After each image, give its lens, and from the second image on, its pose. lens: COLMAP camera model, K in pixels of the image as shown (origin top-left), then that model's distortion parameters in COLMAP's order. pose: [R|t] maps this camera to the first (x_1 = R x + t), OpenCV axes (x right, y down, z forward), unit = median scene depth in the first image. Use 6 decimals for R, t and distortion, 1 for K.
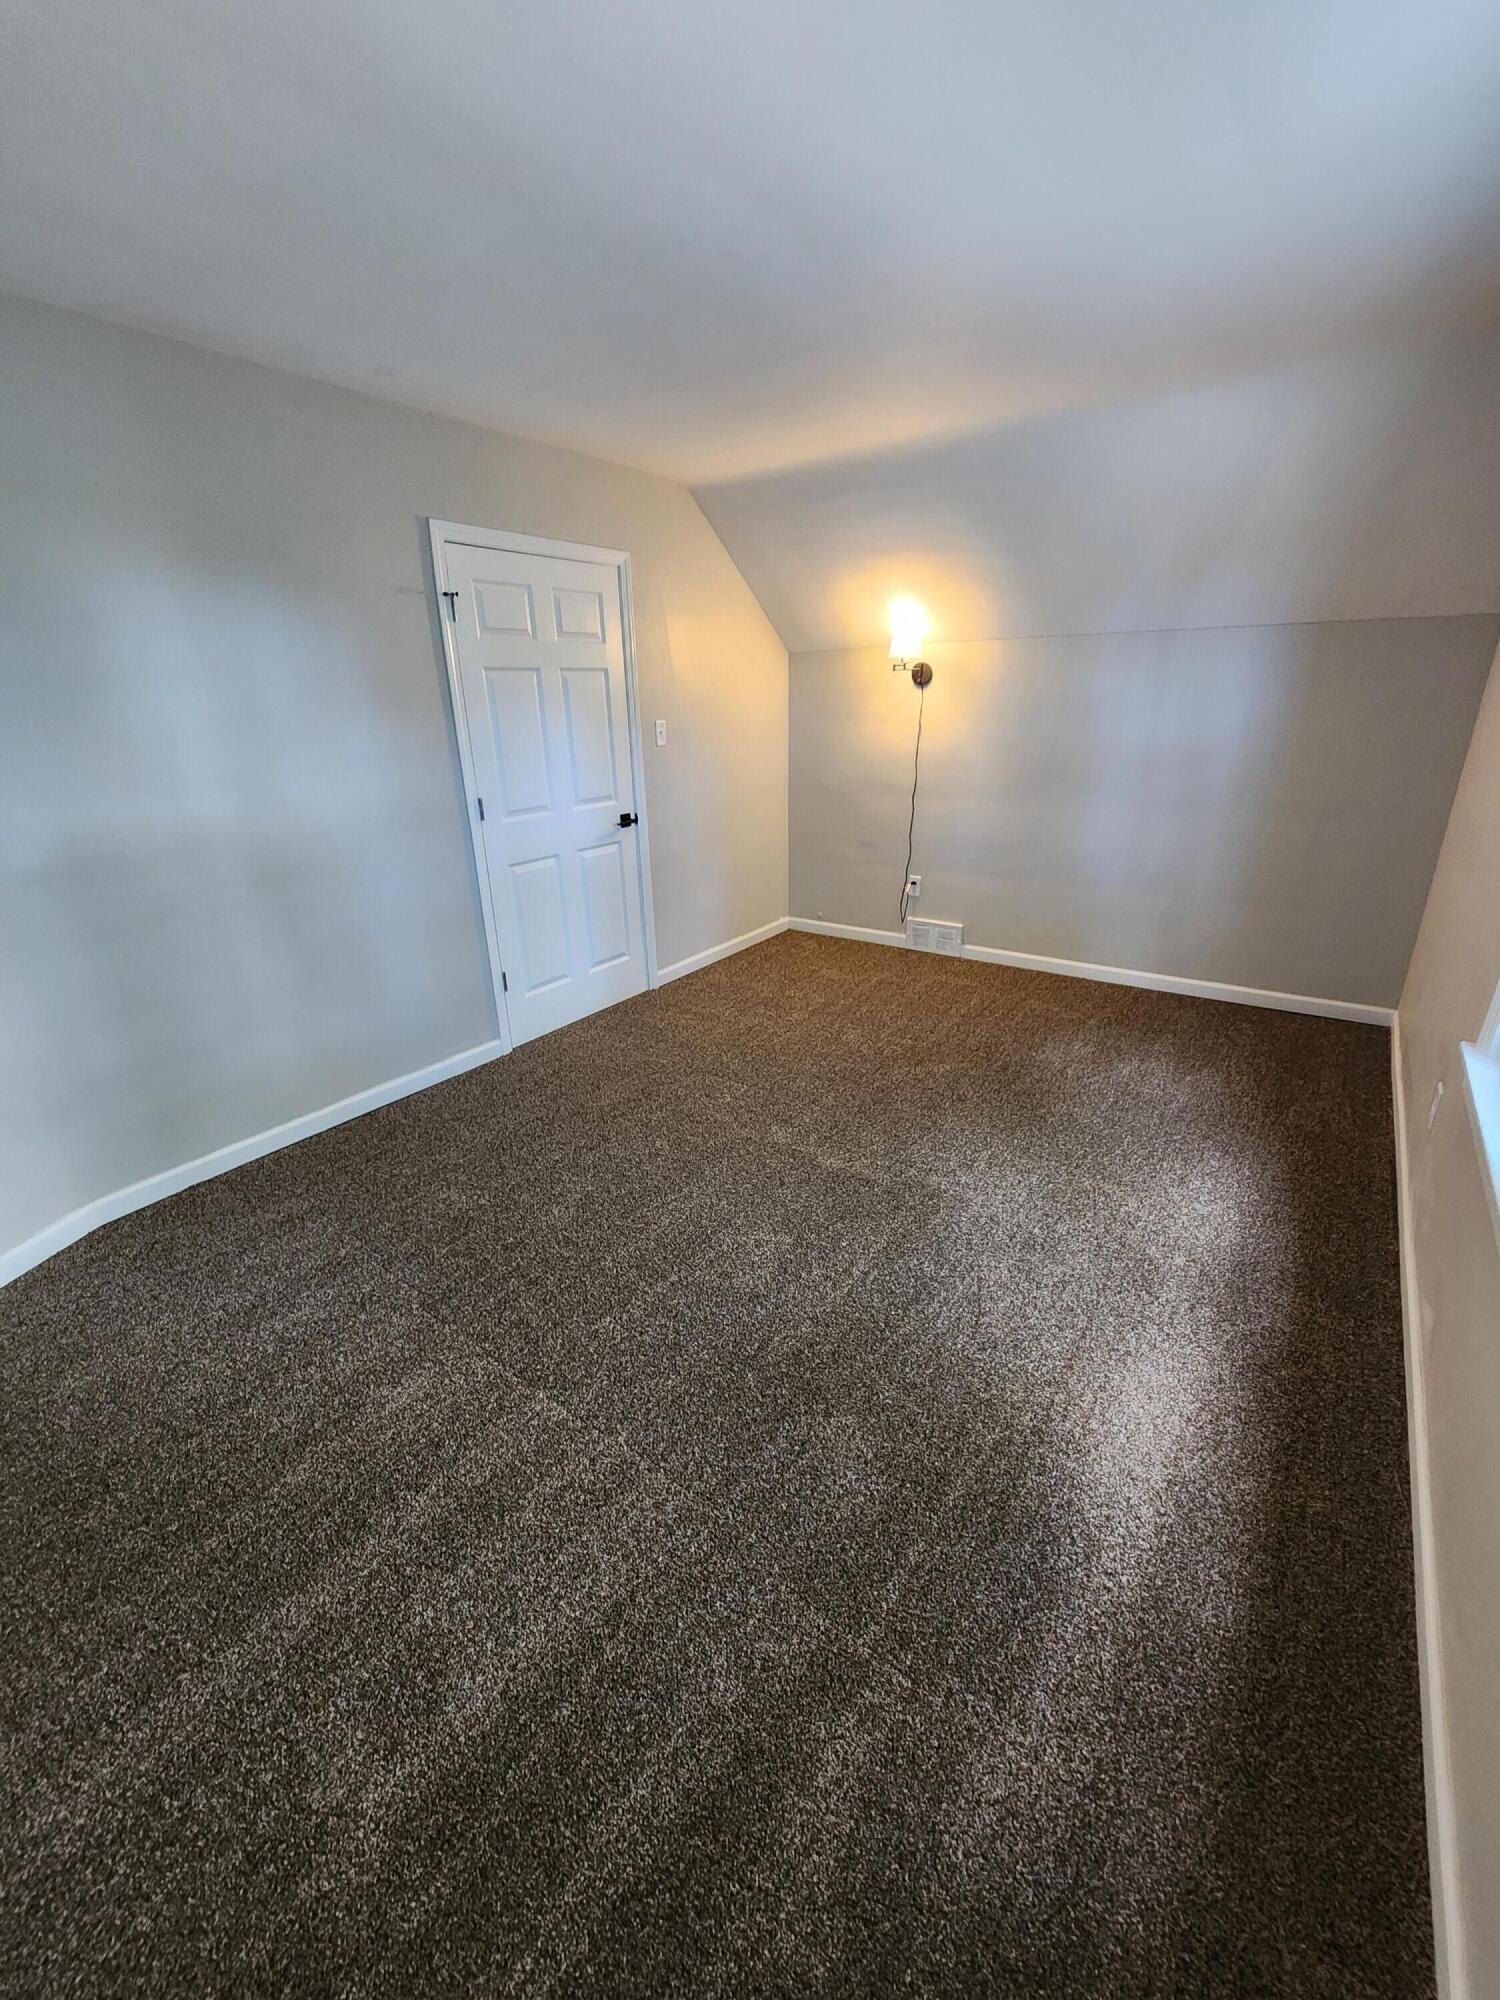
lens RADIAL K [[819.0, 0, 754.1], [0, 819.0, 992.8], [0, 0, 1]] dist [-0.001875, -0.000281]
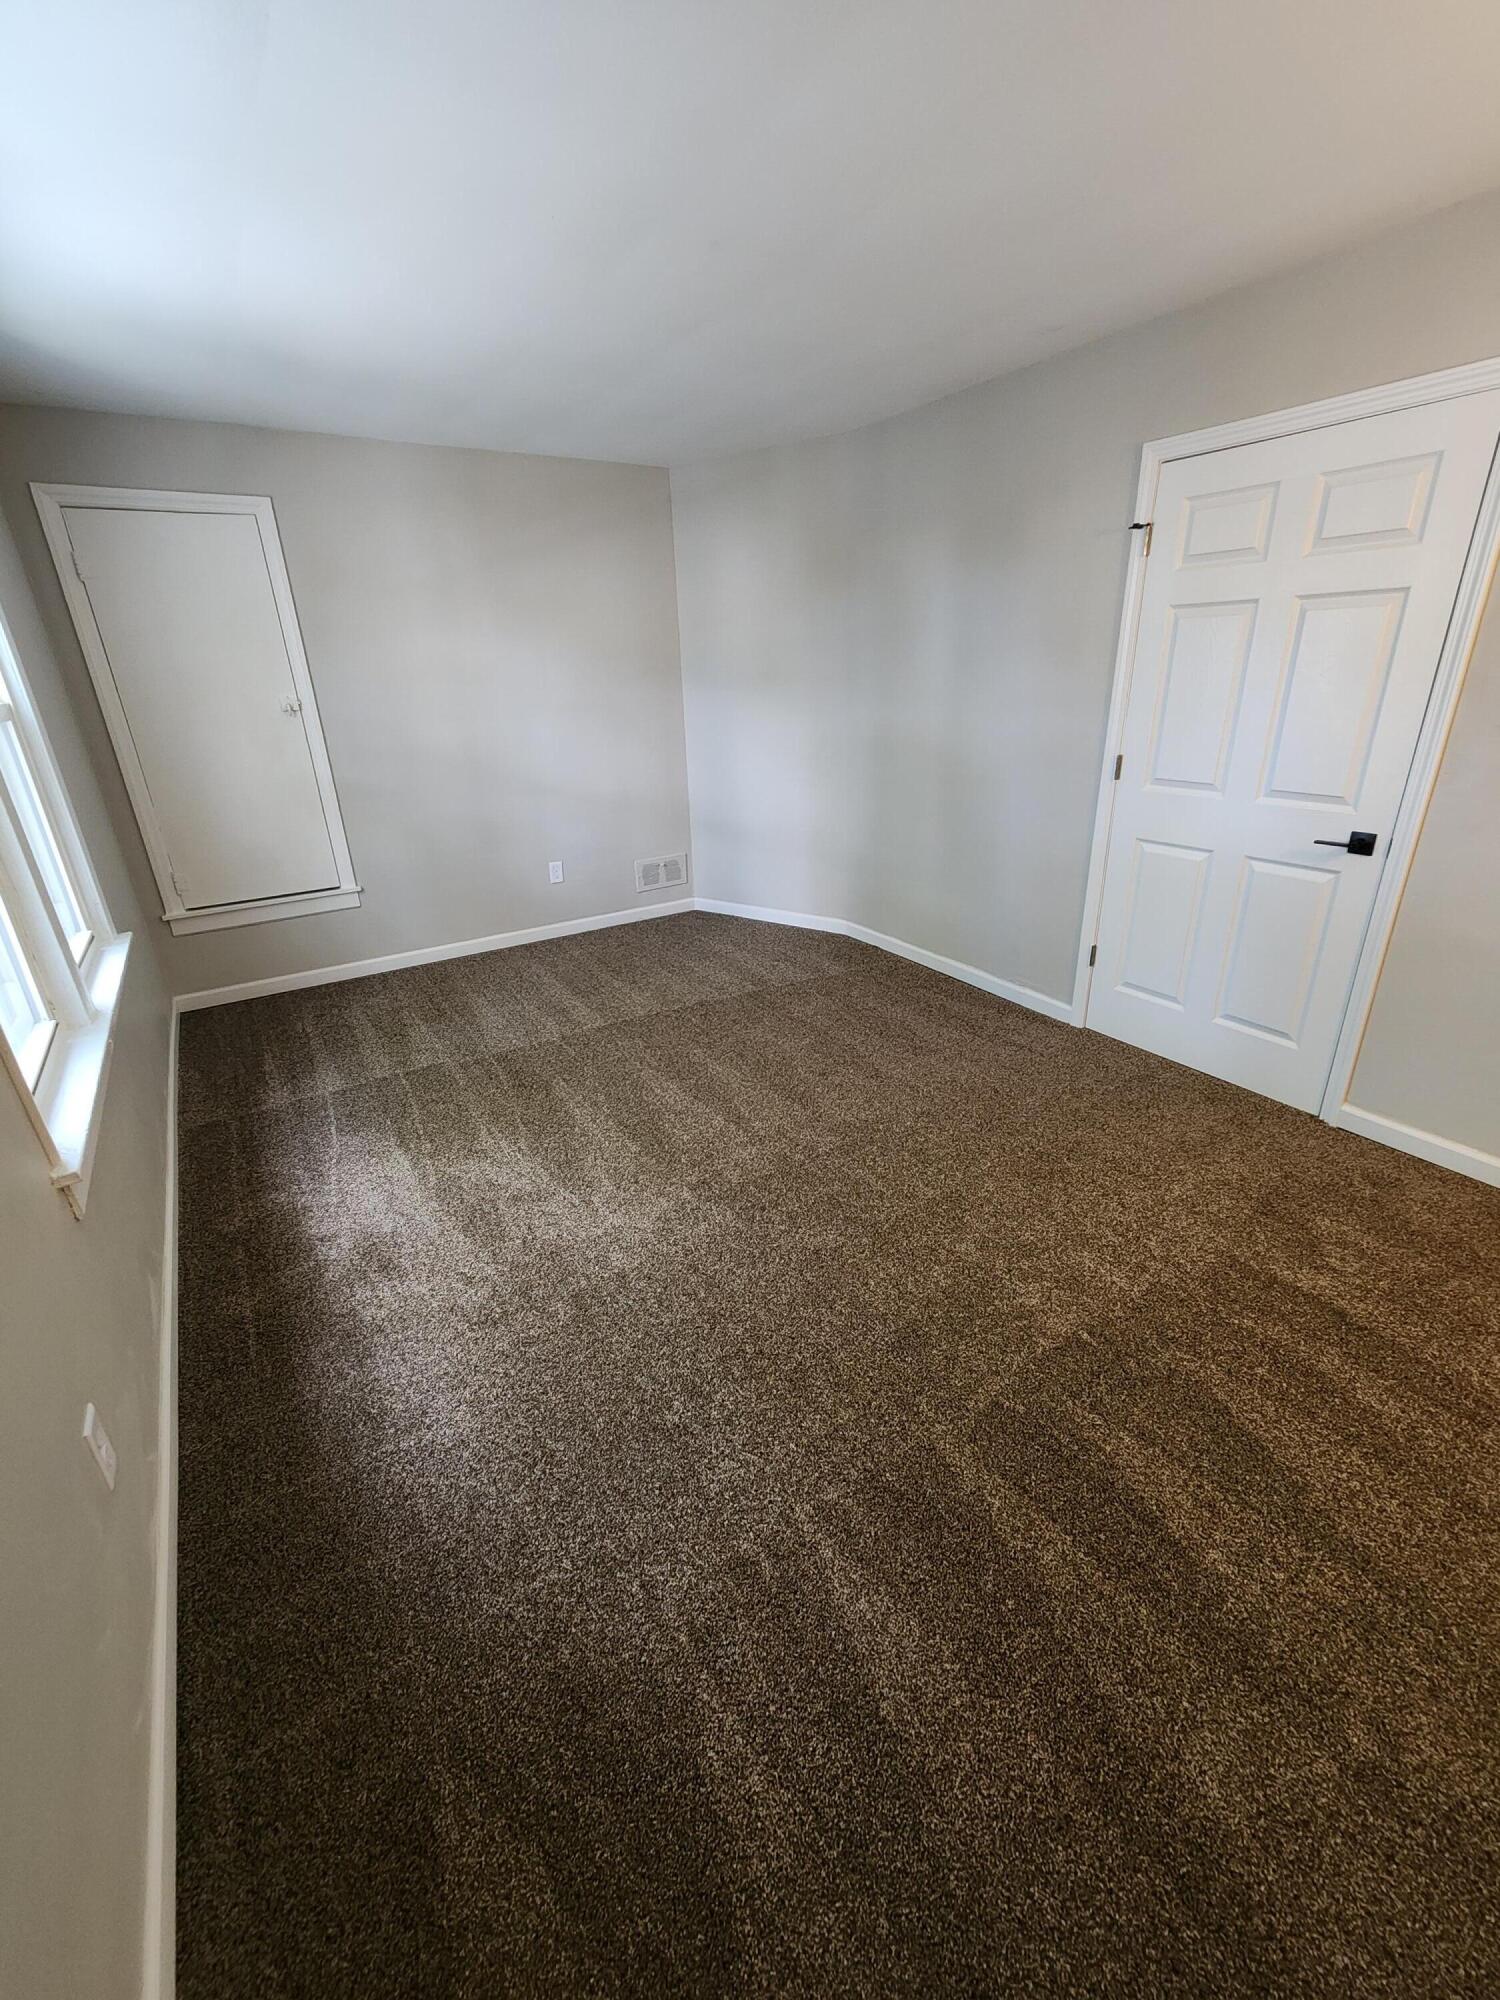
lens RADIAL K [[819.0, 0, 754.1], [0, 819.0, 992.8], [0, 0, 1]] dist [-0.001875, -0.000281]
pose [[-0.366680, 0.382681, -0.847999, 0.657791], [-0.281358, 0.823191, 0.493147, -0.338250], [0.886783, 0.419418, -0.194177, 0.883828]]
